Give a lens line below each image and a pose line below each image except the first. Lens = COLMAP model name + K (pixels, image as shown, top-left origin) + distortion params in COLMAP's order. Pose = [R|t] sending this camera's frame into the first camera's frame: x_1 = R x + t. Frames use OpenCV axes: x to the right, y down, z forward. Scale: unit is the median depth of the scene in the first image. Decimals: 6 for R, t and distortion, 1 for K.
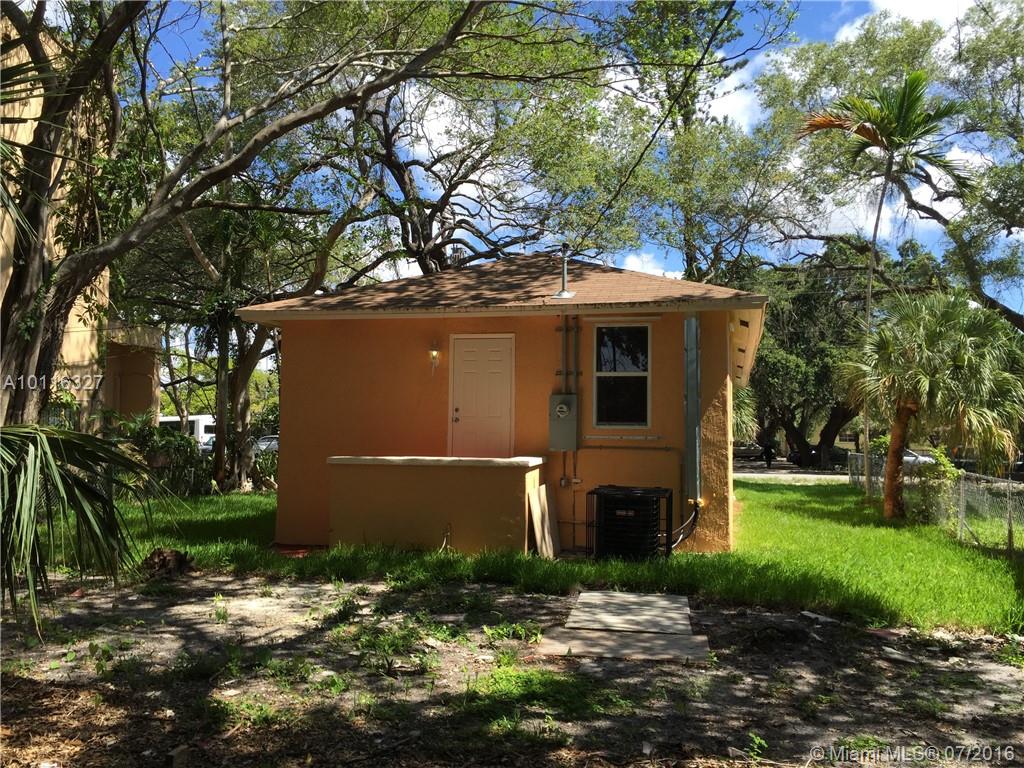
lens RADIAL K [[888.3, 0, 510.9], [0, 888.3, 383.1], [0, 0, 1]] dist [0.087045, -0.133071]
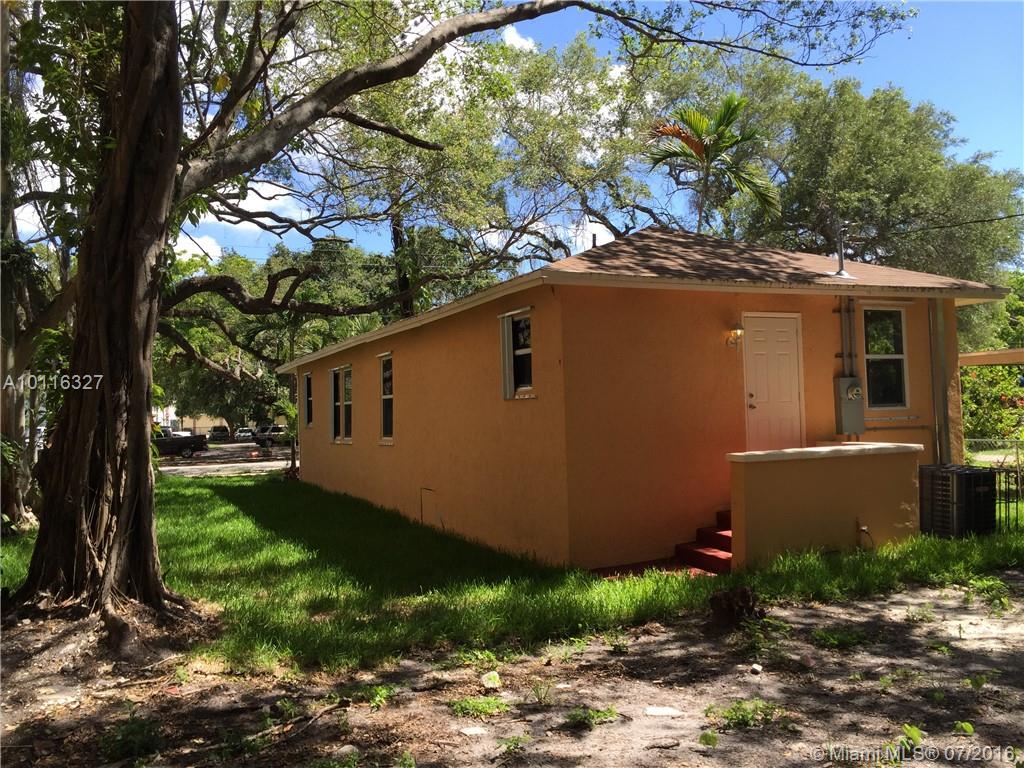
lens RADIAL K [[888.3, 0, 512.5], [0, 888.3, 383.1], [0, 0, 1]] dist [0.087045, -0.133071]
pose [[0.782644, -0.013693, 0.622319, -0.840782], [0.002972, 0.999829, 0.018263, 0.000266], [-0.622463, -0.012444, 0.782551, 0.453511]]
